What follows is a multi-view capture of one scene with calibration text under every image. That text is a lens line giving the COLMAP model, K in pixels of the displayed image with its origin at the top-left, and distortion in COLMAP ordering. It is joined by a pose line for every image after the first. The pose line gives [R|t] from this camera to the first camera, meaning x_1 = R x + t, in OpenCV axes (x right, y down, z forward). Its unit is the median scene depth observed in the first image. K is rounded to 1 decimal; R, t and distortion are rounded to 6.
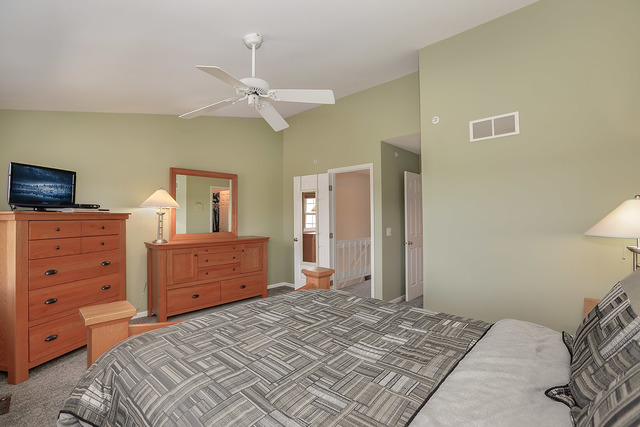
lens RADIAL K [[295.1, 0, 318.8], [0, 295.1, 214.4], [0, 0, 1]] dist [-0.050883, 0.017189]
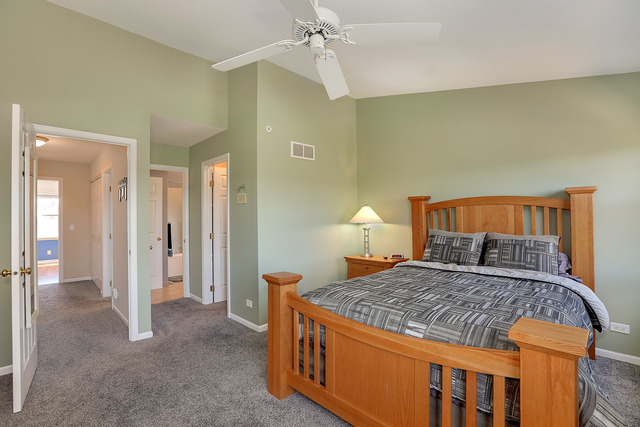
lens RADIAL K [[295.1, 0, 318.8], [0, 295.1, 214.4], [0, 0, 1]] dist [-0.050883, 0.017189]
pose [[0.027919, 0.013454, 0.999520, -1.212322], [0.001627, 0.999907, -0.013504, 0.042575], [-0.999609, 0.002003, 0.027895, 1.284274]]
